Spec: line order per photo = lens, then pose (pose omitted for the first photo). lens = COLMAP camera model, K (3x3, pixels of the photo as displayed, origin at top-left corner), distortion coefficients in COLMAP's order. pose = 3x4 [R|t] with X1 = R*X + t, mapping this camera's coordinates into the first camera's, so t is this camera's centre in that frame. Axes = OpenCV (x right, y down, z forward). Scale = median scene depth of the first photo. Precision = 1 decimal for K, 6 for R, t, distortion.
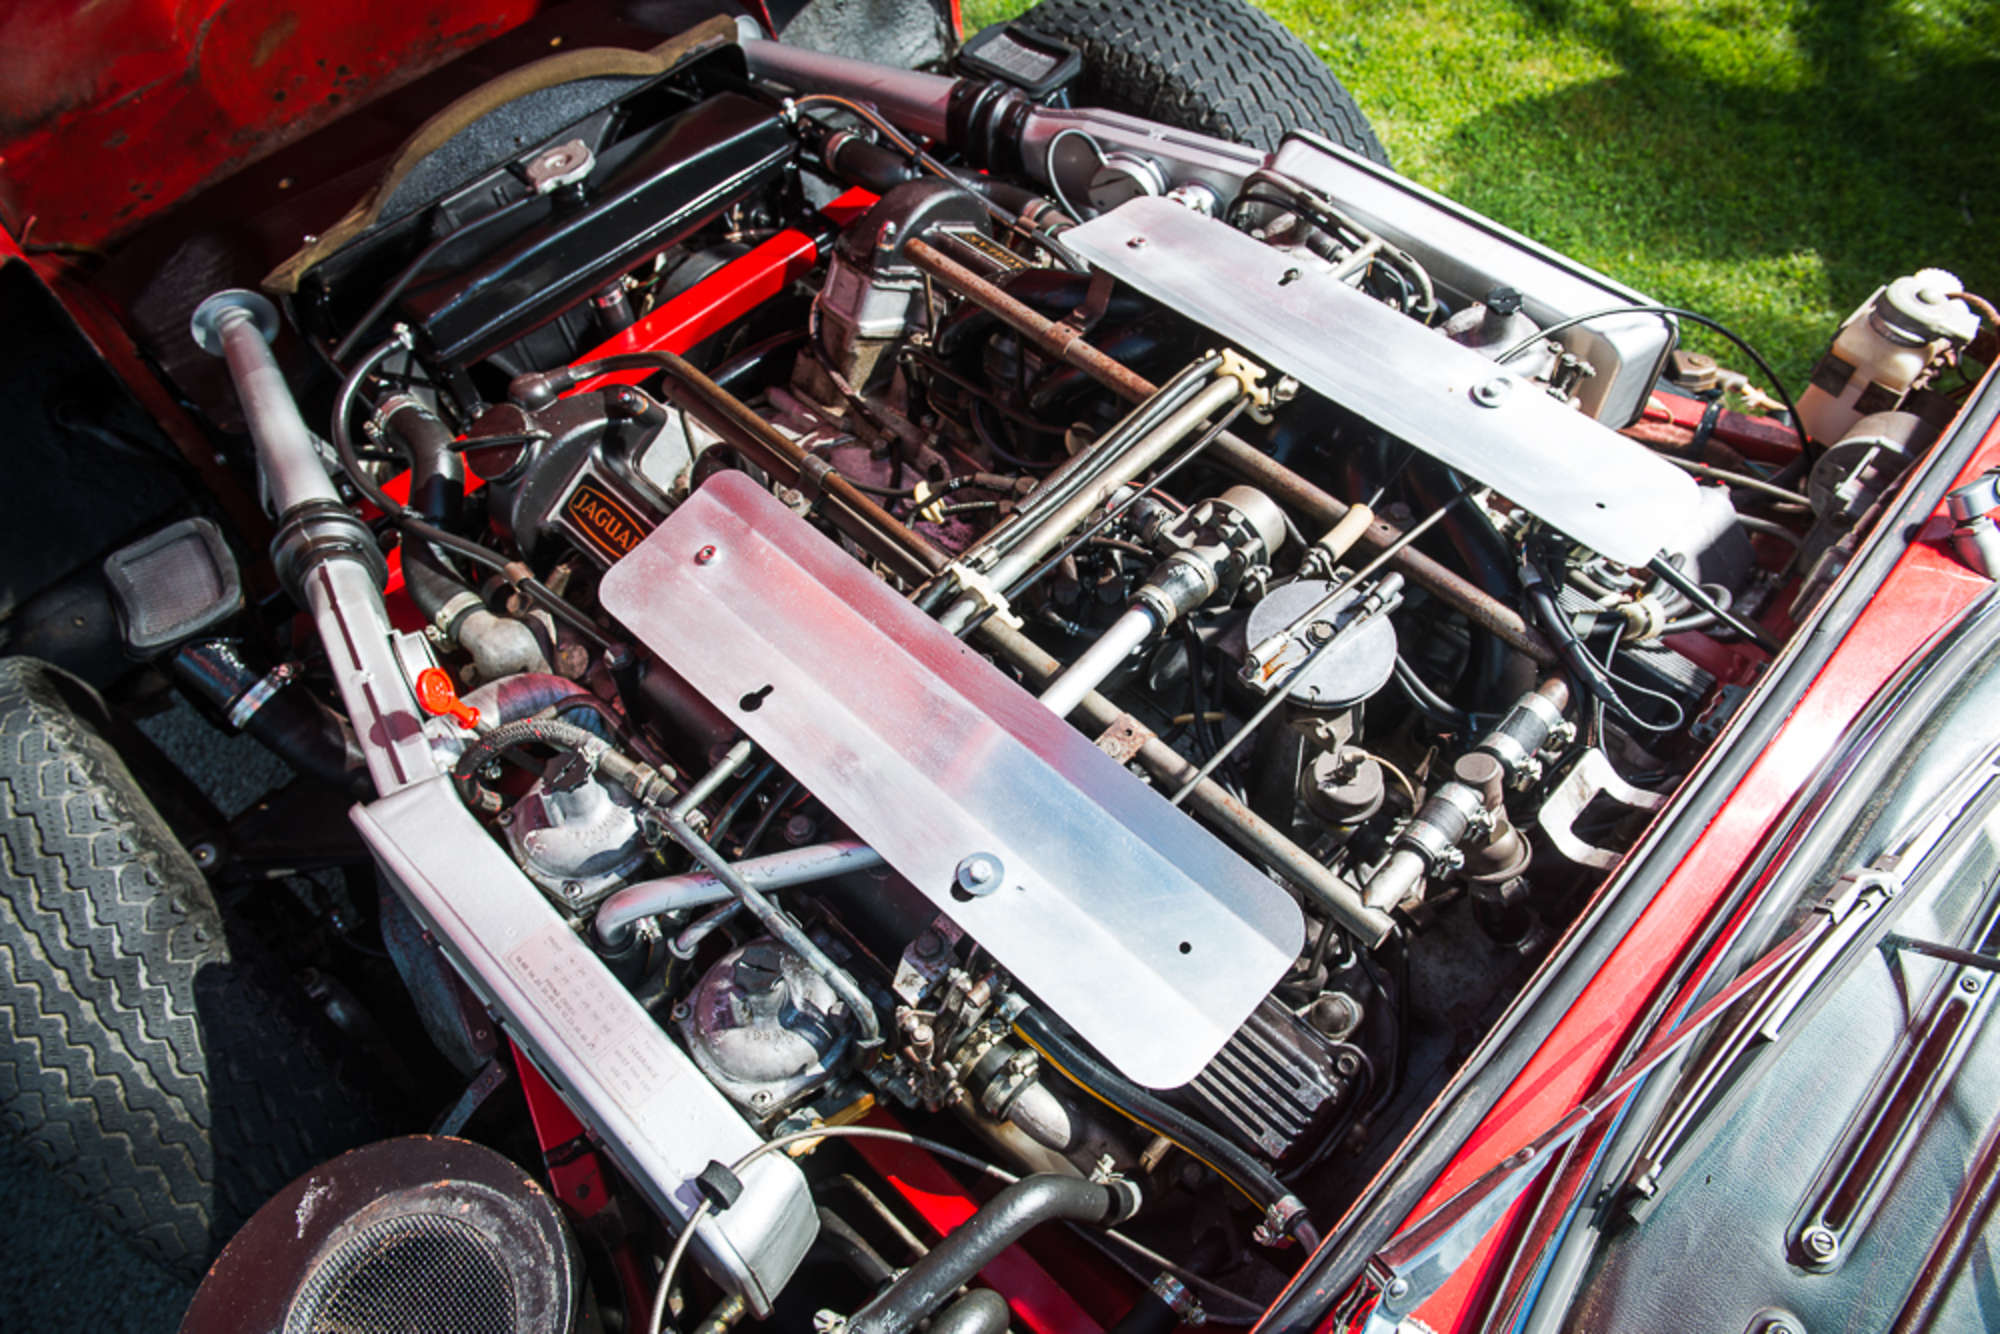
lens RADIAL K [[1354.5, 0, 1000.0], [0, 1354.5, 667.0], [0, 0, 1]] dist [-0.045586, -0.003272]
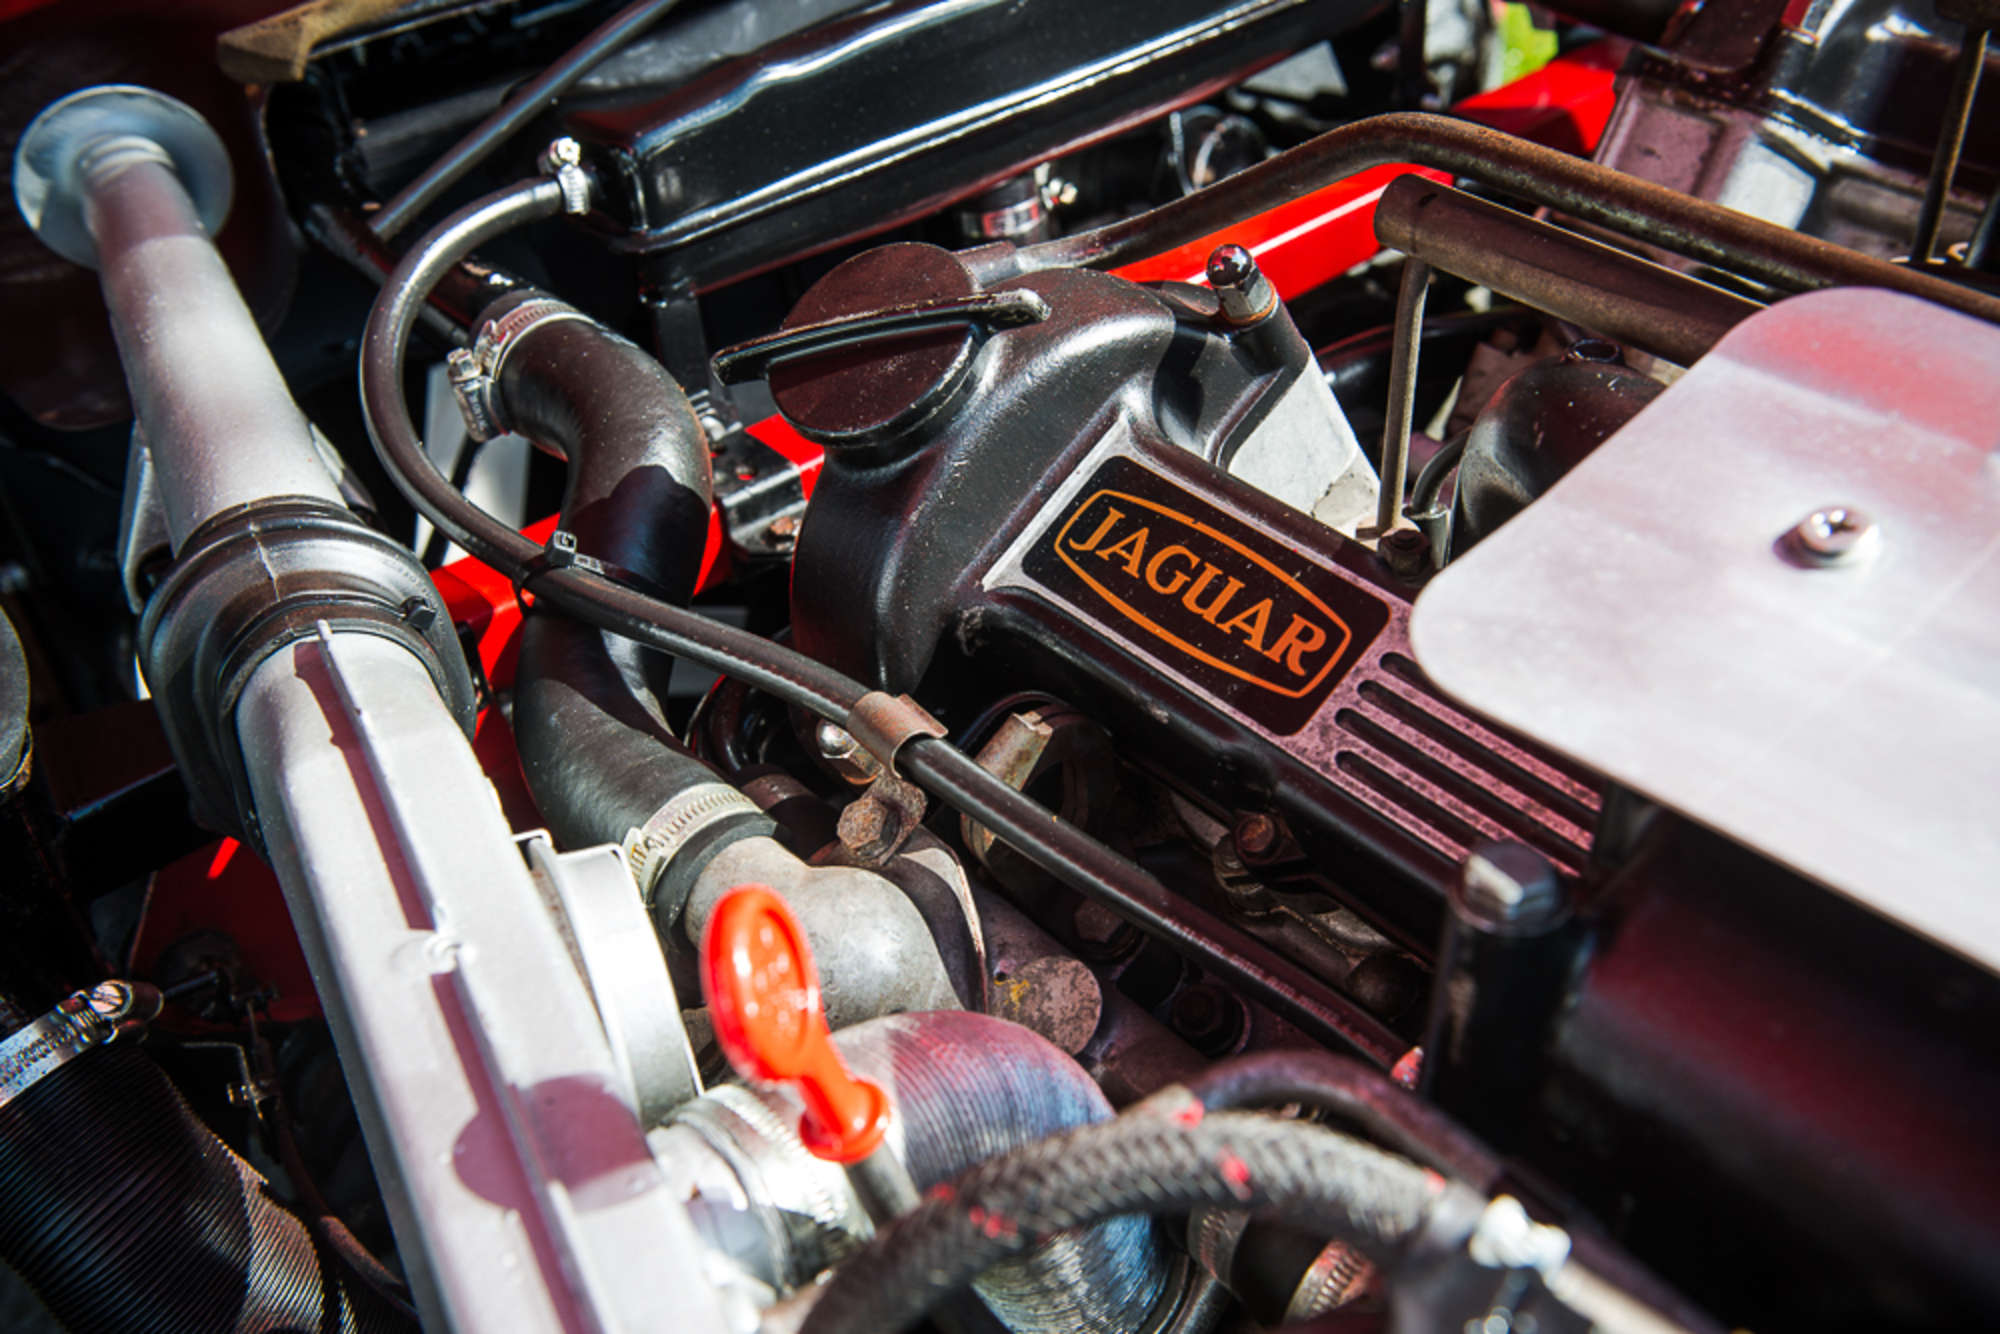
lens RADIAL K [[2031.6, 0, 1000.0], [0, 2031.6, 667.0], [0, 0, 1]] dist [0.052224, 0.005686]
pose [[0.996664, 0.046860, -0.066826, -0.297943], [-0.064572, 0.953488, -0.294434, 0.059117], [0.049920, 0.297767, 0.953332, 0.525671]]
